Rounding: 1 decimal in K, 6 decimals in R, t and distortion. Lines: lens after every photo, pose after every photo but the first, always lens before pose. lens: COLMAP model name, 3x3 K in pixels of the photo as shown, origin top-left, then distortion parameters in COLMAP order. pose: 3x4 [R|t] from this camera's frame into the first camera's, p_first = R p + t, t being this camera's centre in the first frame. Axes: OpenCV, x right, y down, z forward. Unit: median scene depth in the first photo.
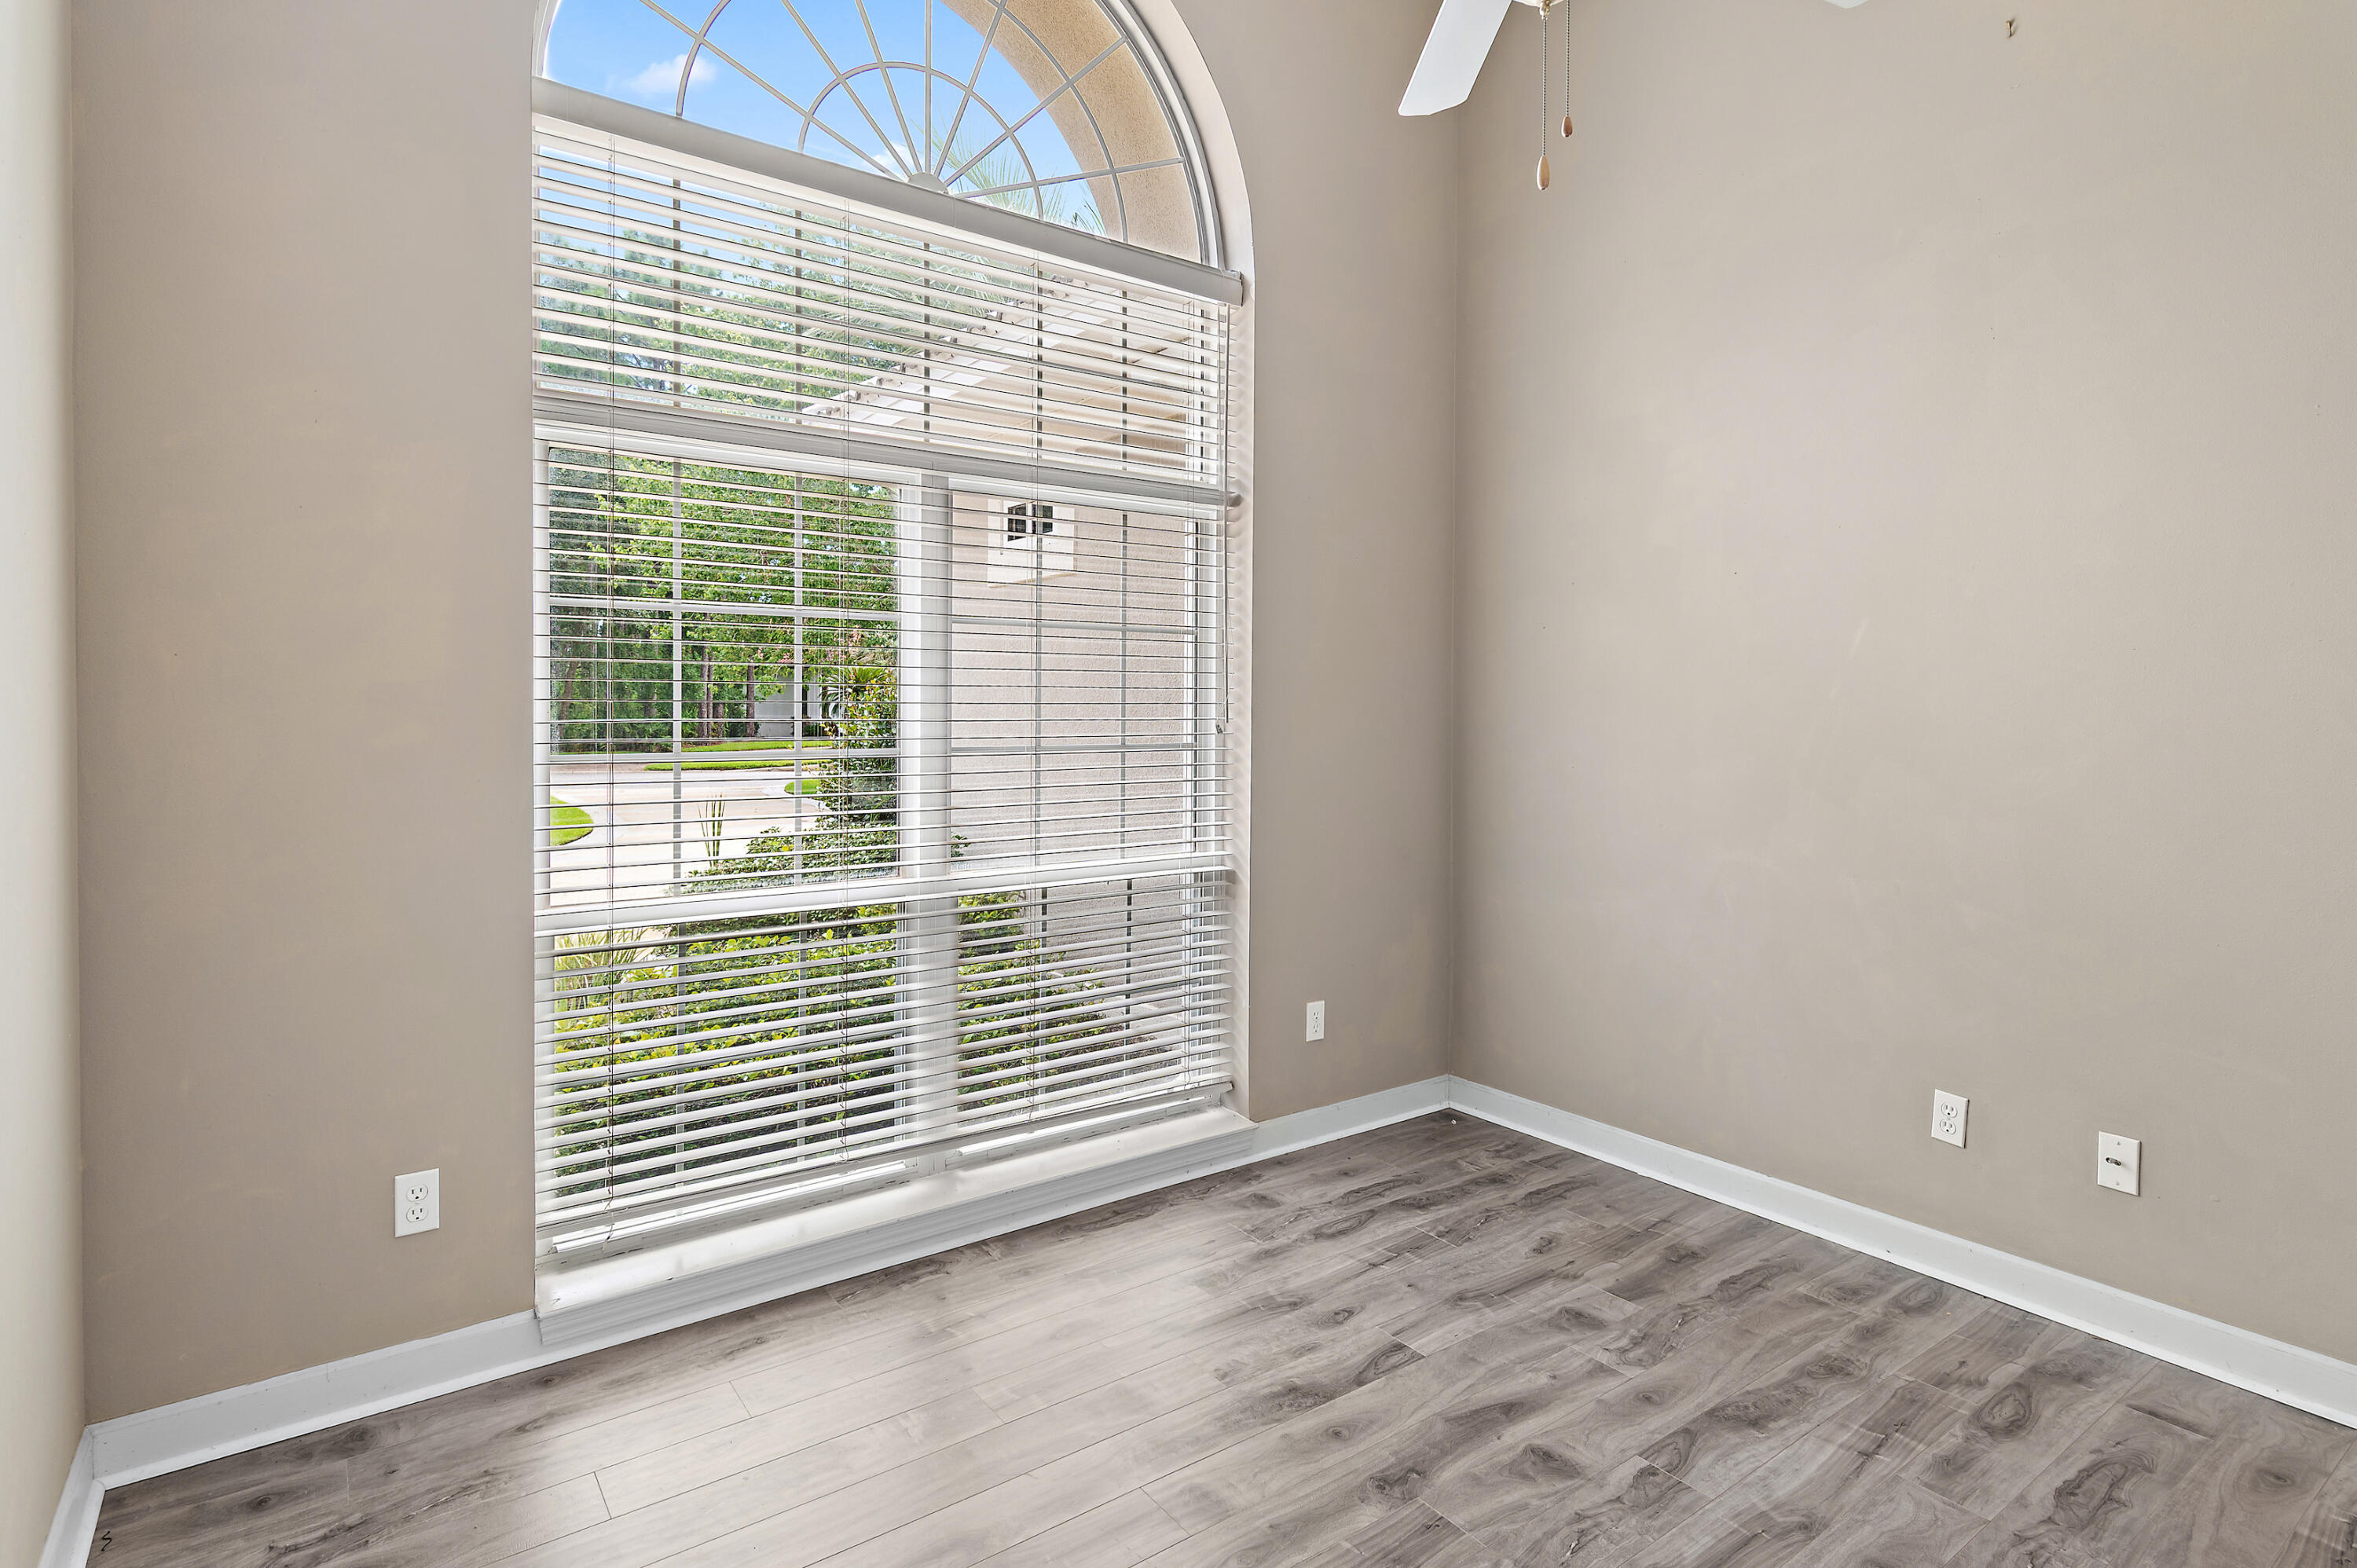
lens RADIAL K [[1178.2, 0, 1174.4], [0, 1178.2, 712.8], [0, 0, 1]] dist [-0.025790, -0.000723]
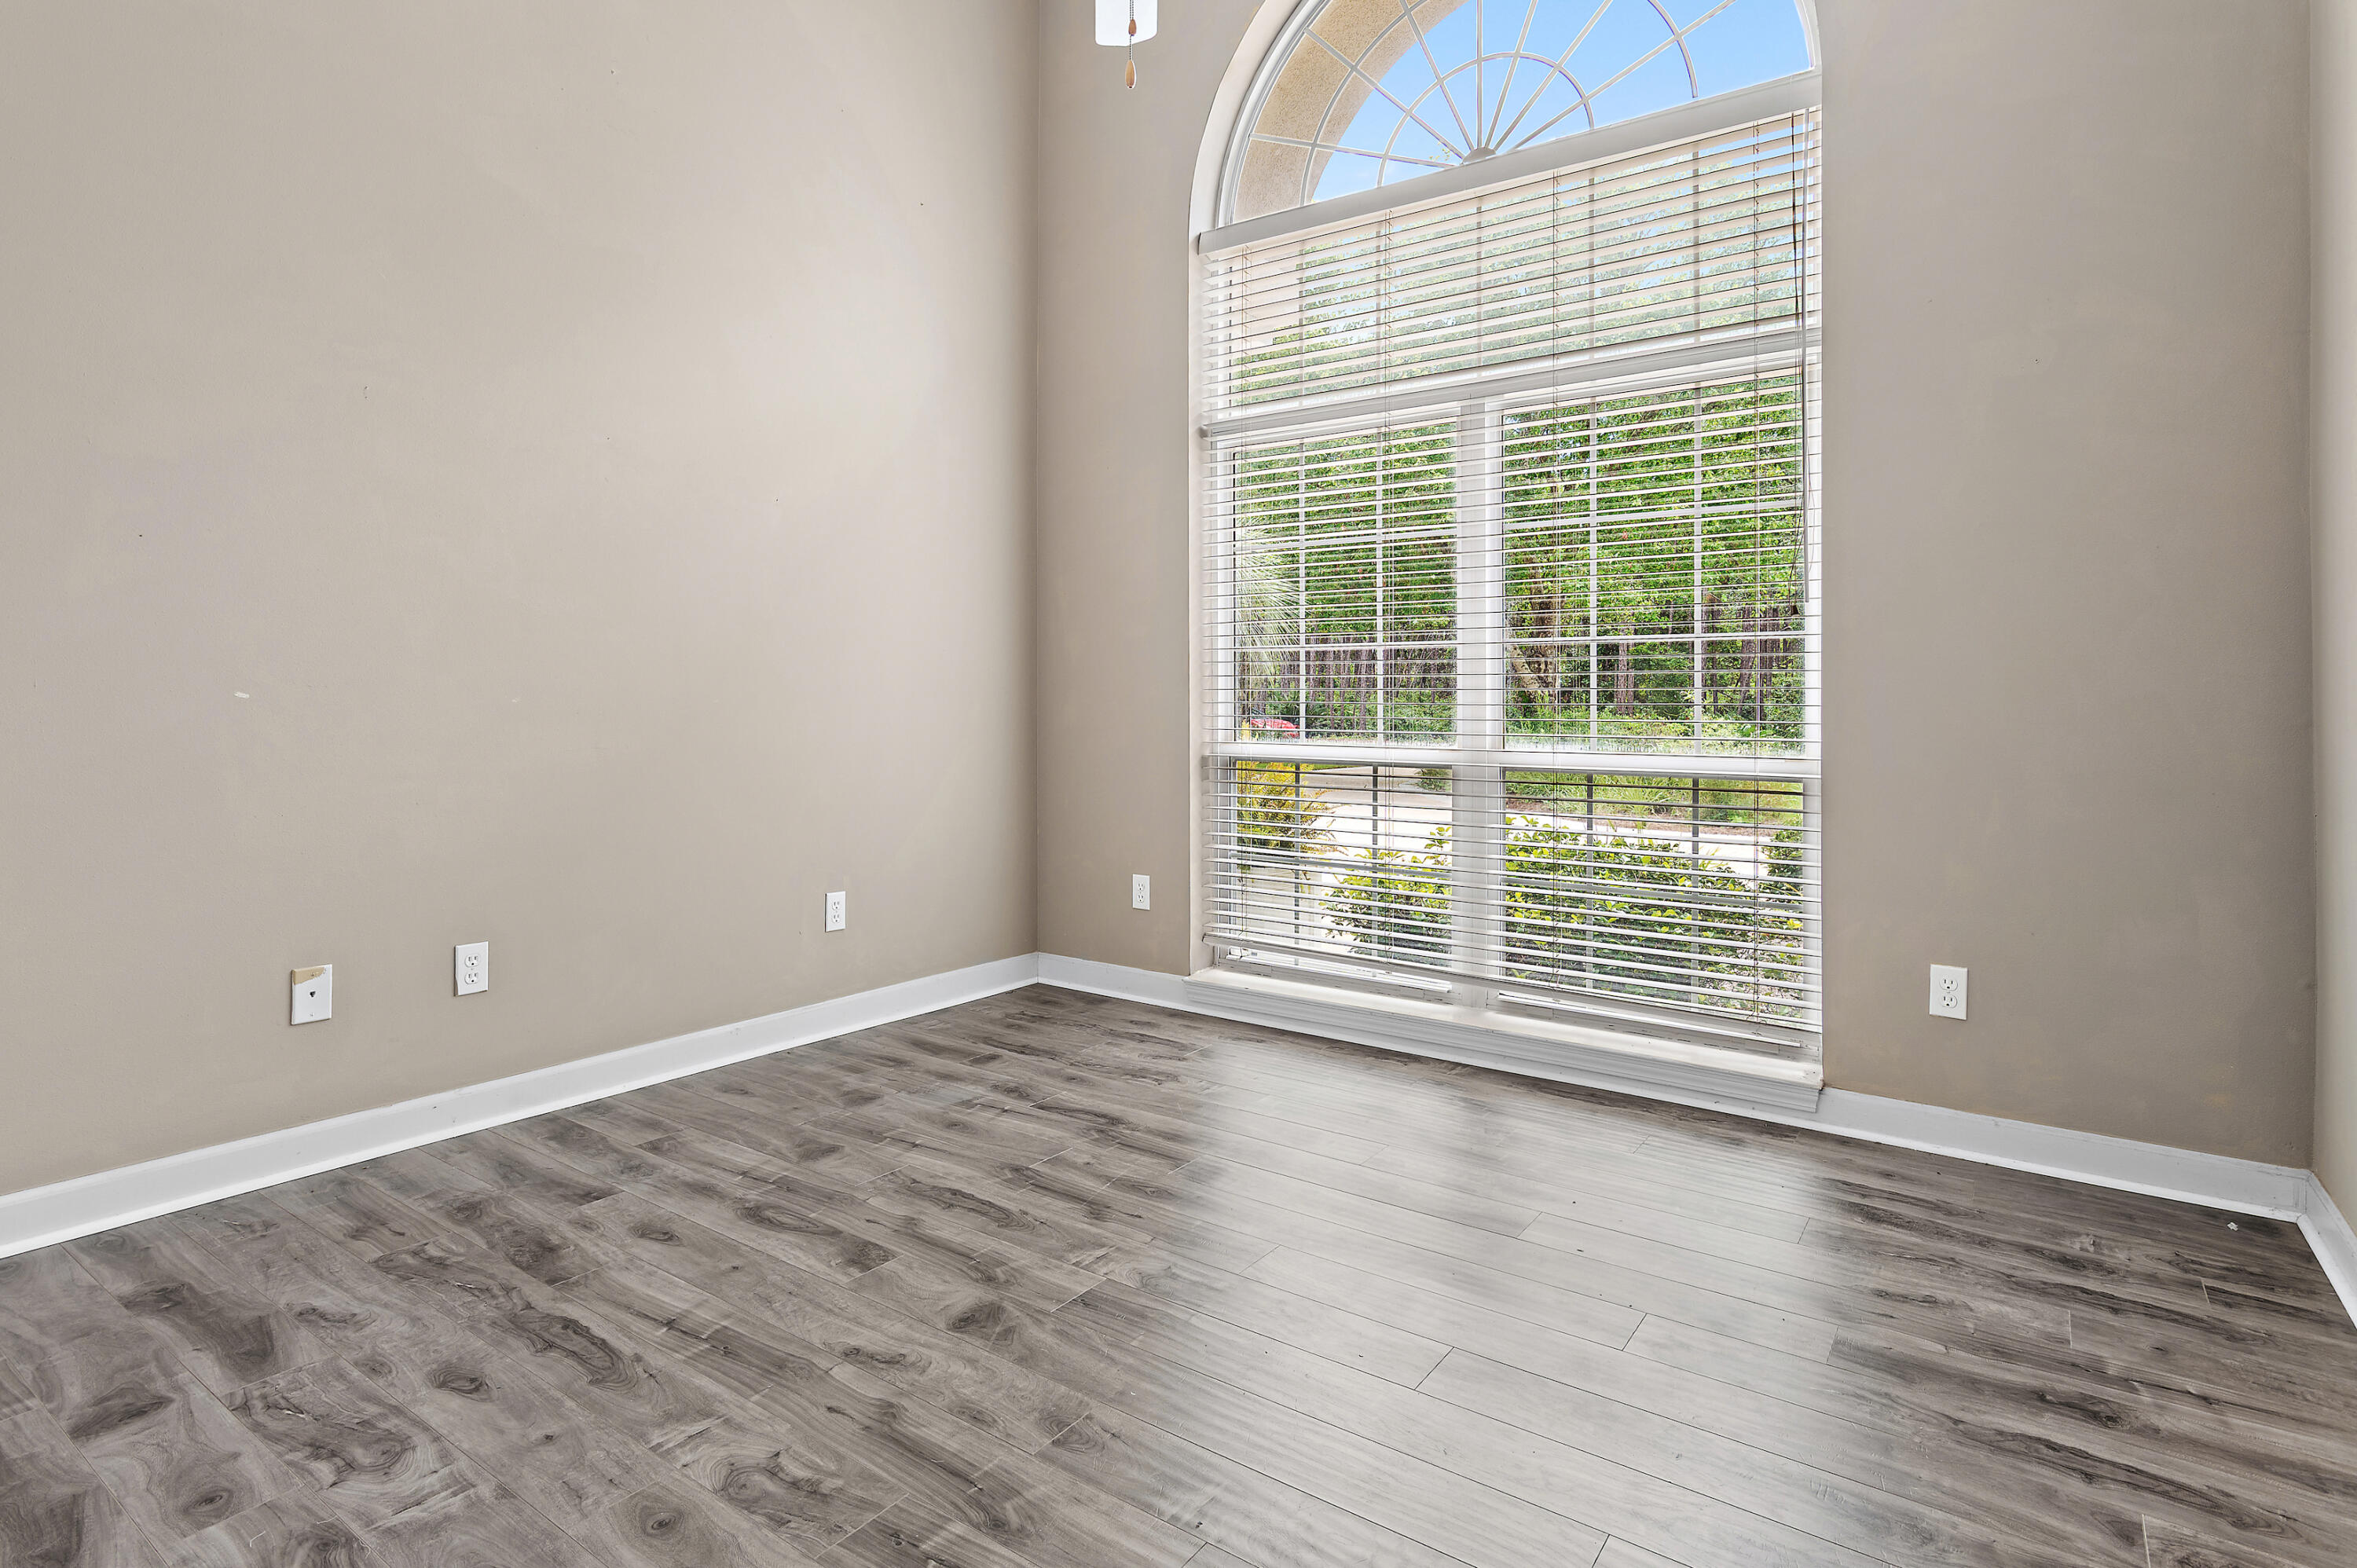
lens RADIAL K [[1178.2, 0, 1174.4], [0, 1178.2, 712.8], [0, 0, 1]] dist [-0.025790, -0.000723]
pose [[0.319663, 0.003271, -0.947526, 0.744474], [-0.015715, 0.999875, -0.001850, 0.102906], [0.947401, 0.015482, 0.319674, 0.320723]]
